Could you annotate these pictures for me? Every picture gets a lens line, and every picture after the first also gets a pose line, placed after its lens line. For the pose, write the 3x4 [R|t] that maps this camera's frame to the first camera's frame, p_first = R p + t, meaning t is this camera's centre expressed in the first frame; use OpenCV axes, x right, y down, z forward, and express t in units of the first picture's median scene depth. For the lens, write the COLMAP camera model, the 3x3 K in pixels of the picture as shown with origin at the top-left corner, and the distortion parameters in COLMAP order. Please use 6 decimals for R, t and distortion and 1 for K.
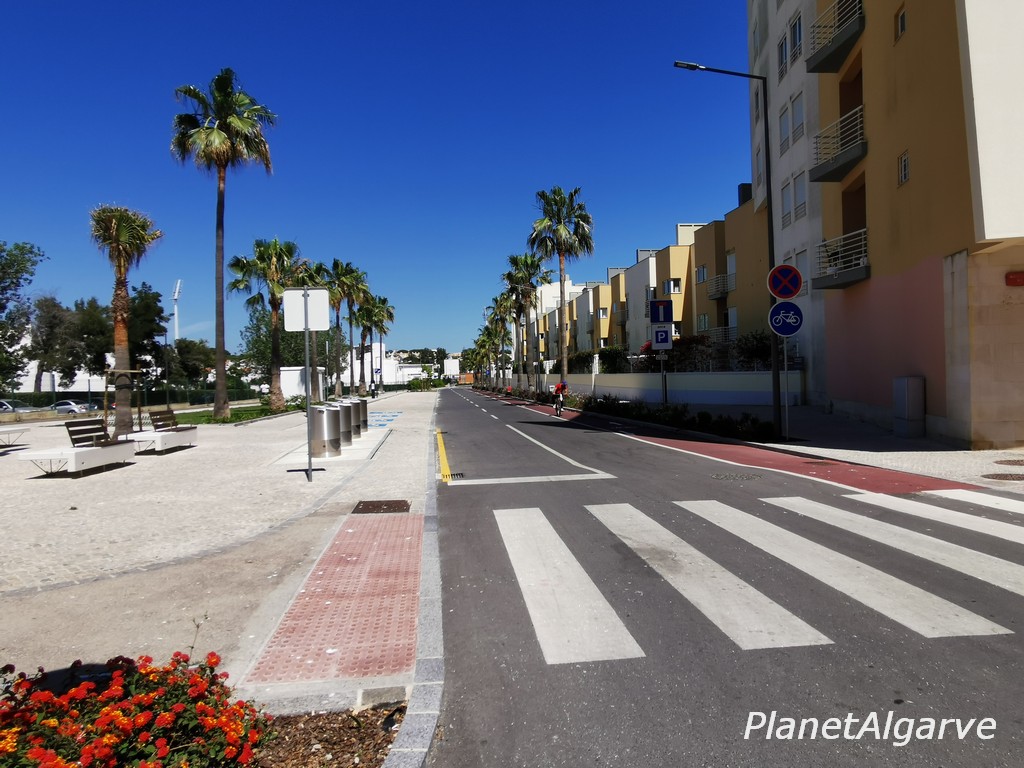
lens RADIAL K [[657.6, 0, 509.5], [0, 657.6, 392.1], [0, 0, 1]] dist [0.003210, -0.000338]
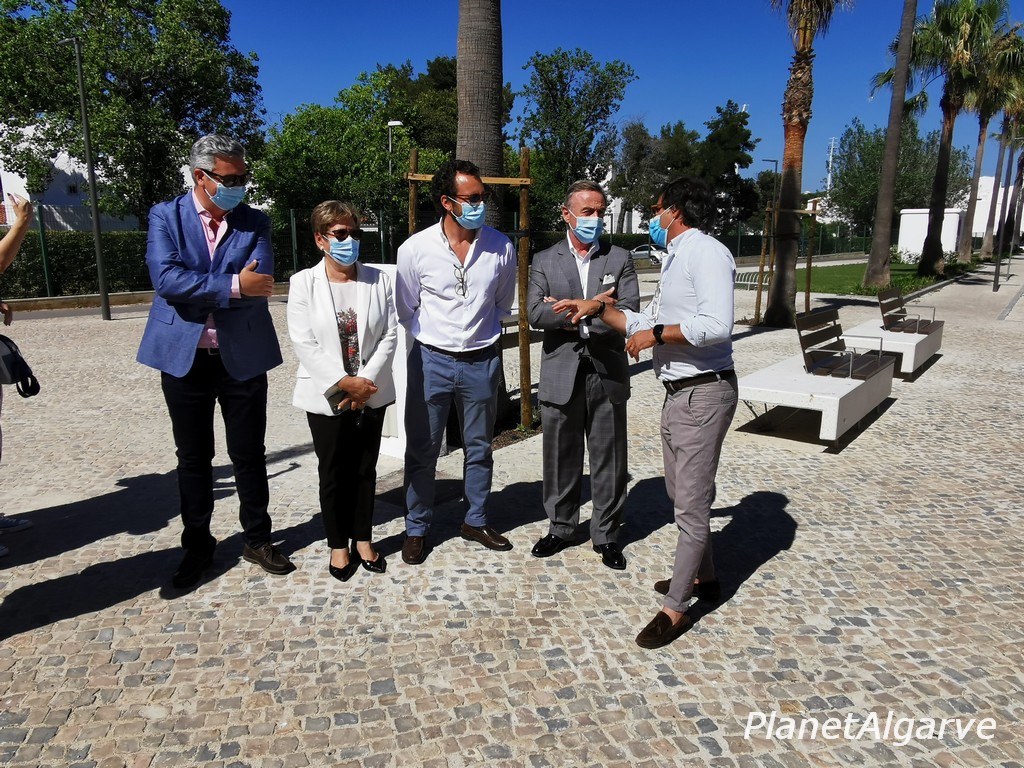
lens RADIAL K [[771.9, 0, 513.9], [0, 771.9, 380.1], [0, 0, 1]] dist [-0.010416, 0.006575]
pose [[0.744605, 0.154958, -0.649270, -0.105278], [-0.035067, 0.980419, 0.193775, -0.003151], [0.666584, -0.121518, 0.735459, 0.099890]]
